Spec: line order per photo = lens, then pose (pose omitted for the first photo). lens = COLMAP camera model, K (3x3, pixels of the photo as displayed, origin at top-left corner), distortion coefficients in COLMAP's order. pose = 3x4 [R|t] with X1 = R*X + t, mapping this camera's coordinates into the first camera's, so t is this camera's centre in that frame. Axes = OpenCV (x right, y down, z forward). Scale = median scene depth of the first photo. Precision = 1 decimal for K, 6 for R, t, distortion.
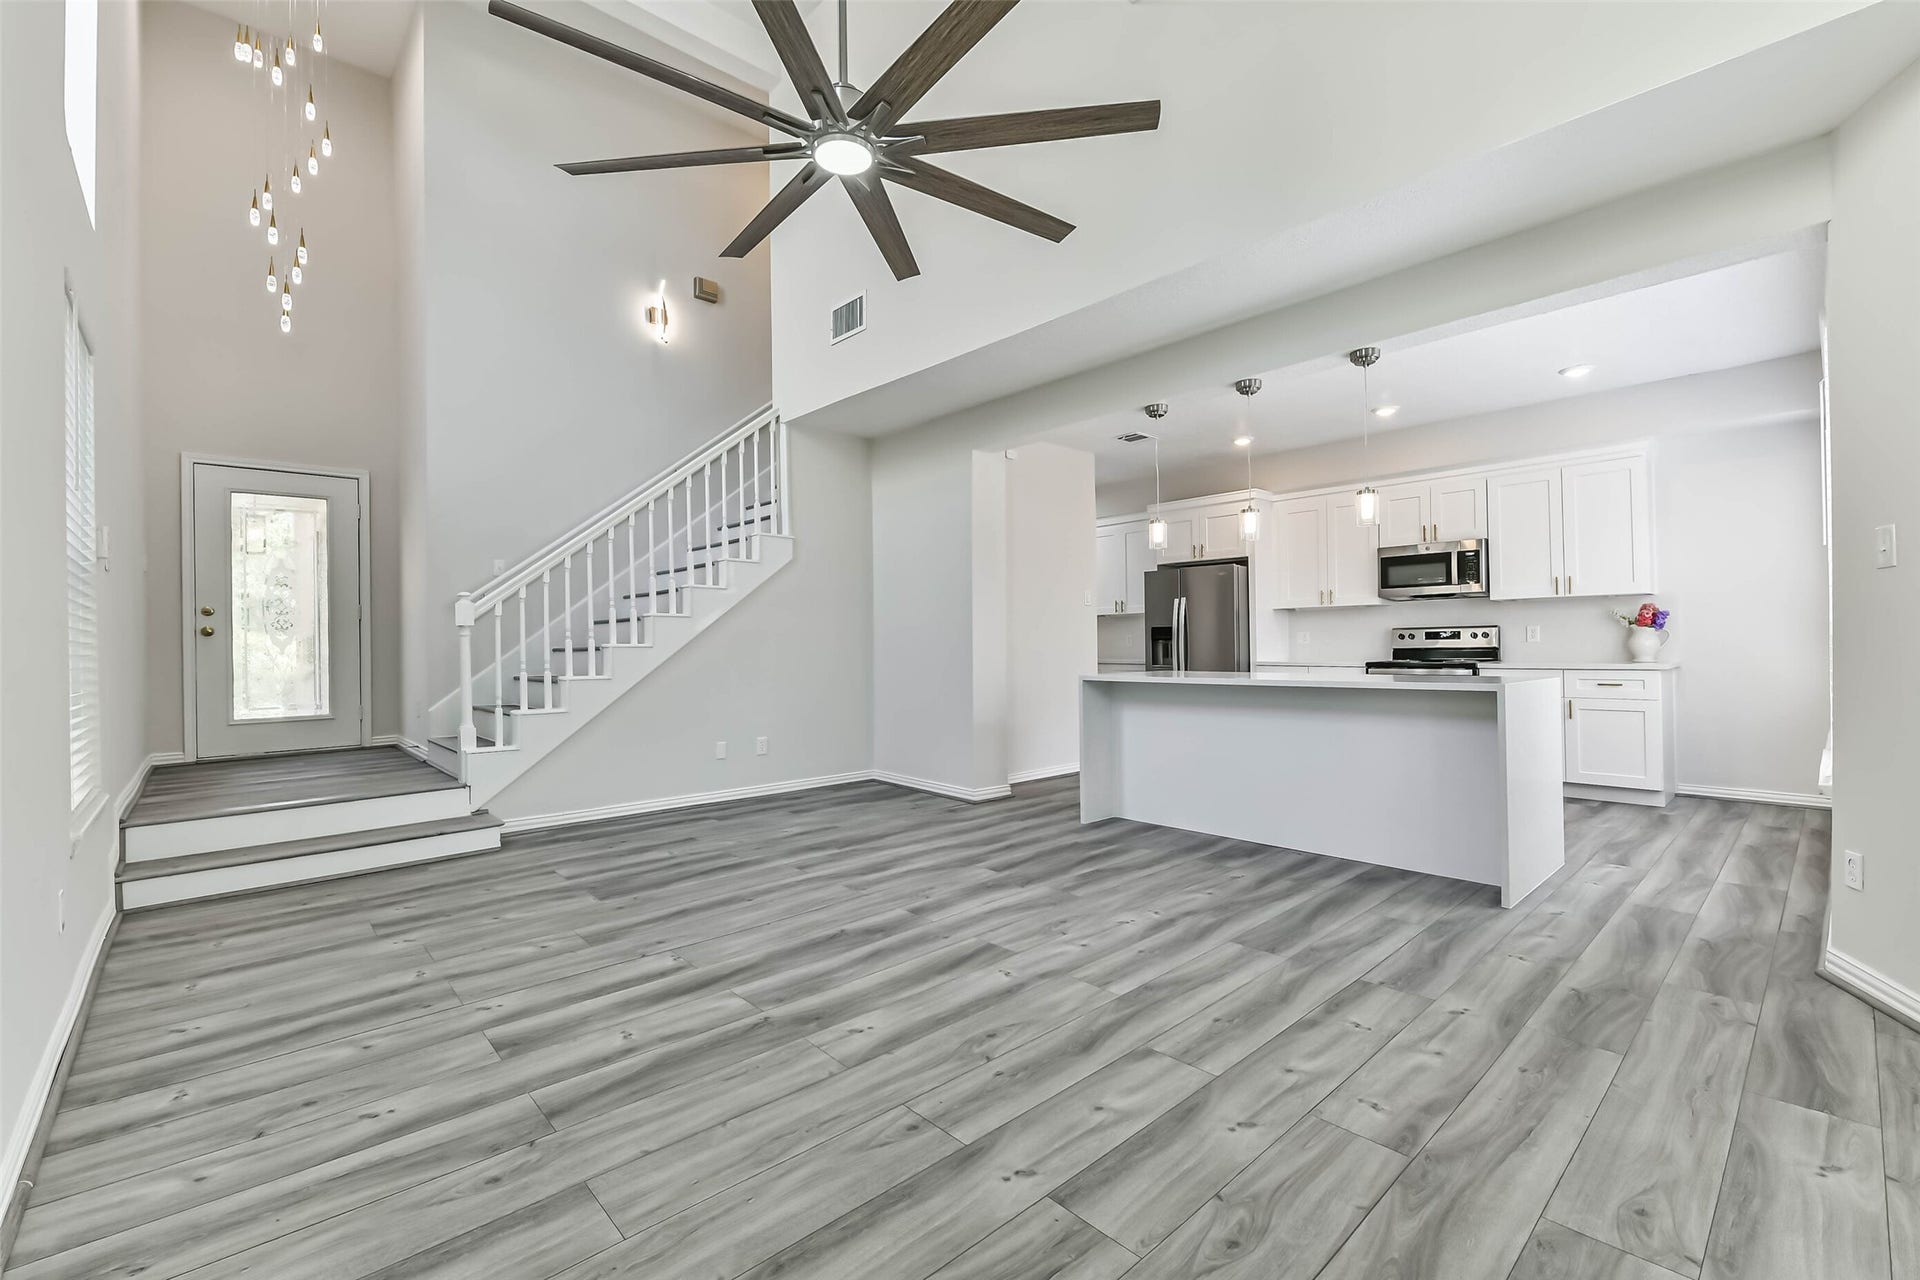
lens RADIAL K [[806.1, 0, 949.2], [0, 806.1, 647.9], [0, 0, 1]] dist [-0.006291, -0.000088]
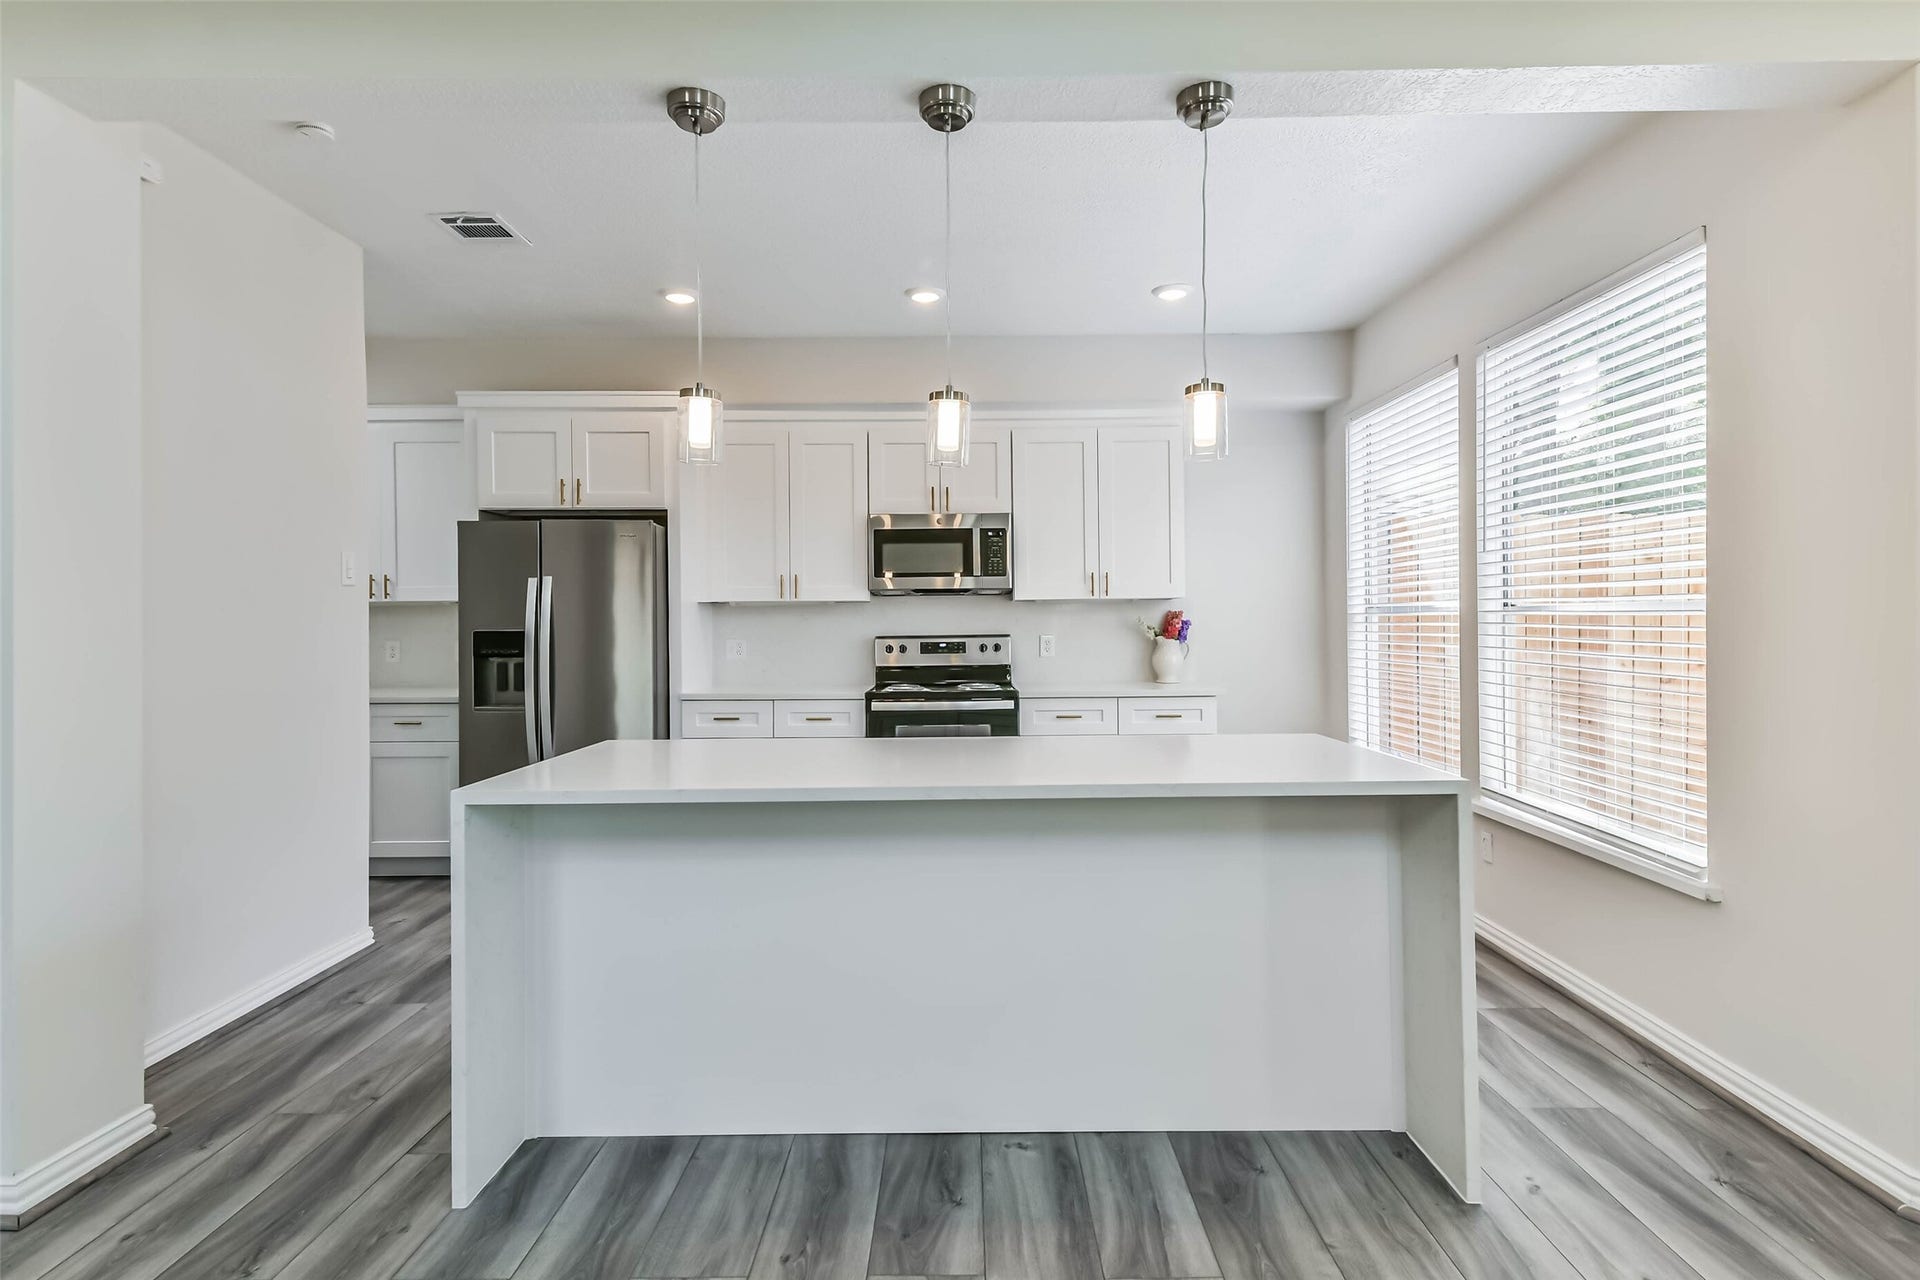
lens RADIAL K [[996.2, 0, 965.6], [0, 996.2, 629.6], [0, 0, 1]] dist [0.013863, -0.000807]
pose [[0.666803, 0.002961, 0.745228, -0.018369], [0.001026, 0.999988, -0.004891, -0.034846], [-0.745233, 0.004026, 0.666792, 0.531662]]
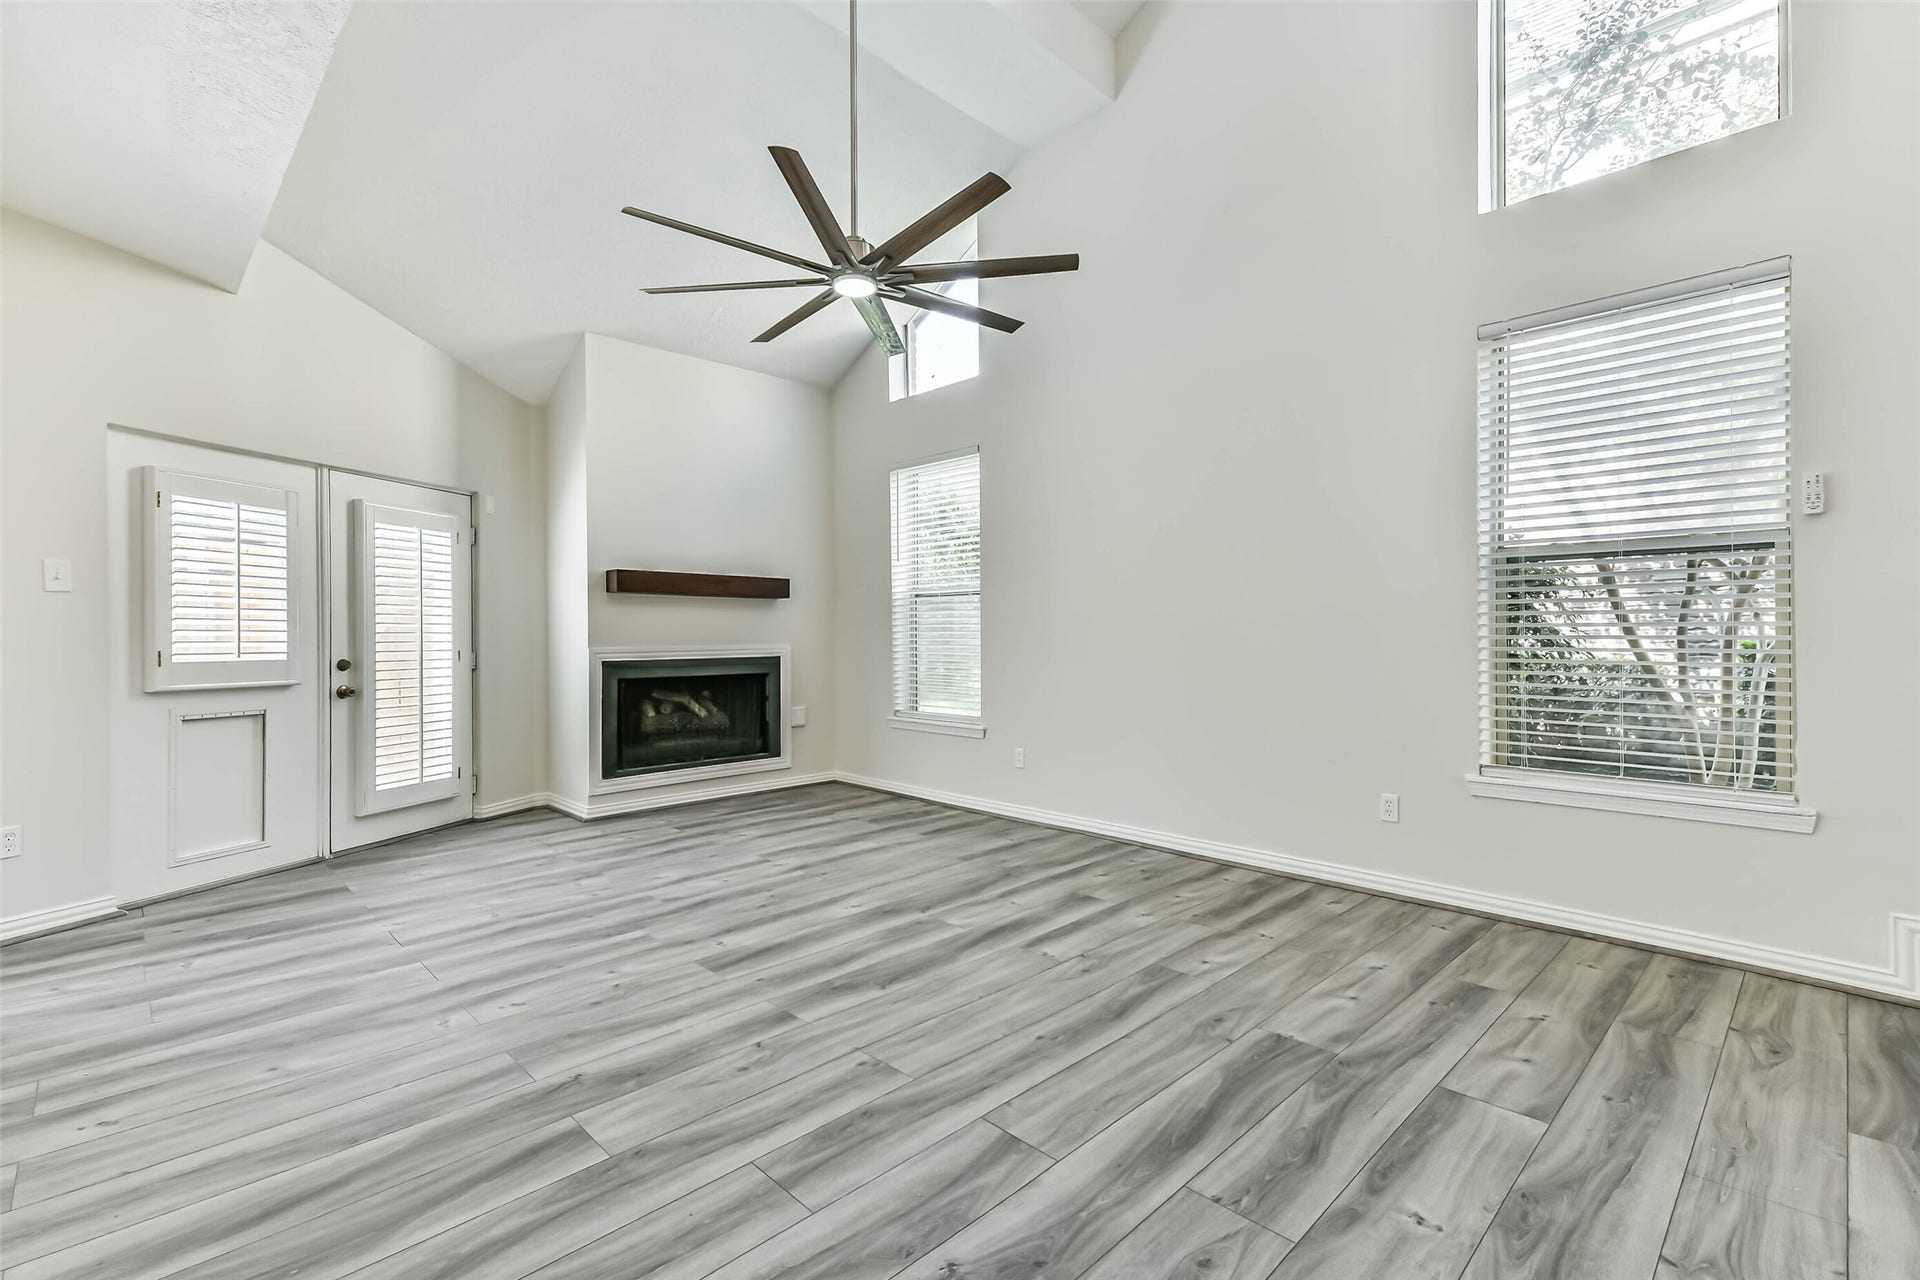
lens RADIAL K [[858.3, 0, 971.5], [0, 858.3, 638.5], [0, 0, 1]] dist [0.002318, -0.000432]
pose [[-0.998253, 0.014791, -0.057204, -0.112042], [0.014156, 0.999834, 0.011473, -0.008349], [0.057364, 0.010644, -0.998297, 1.179700]]
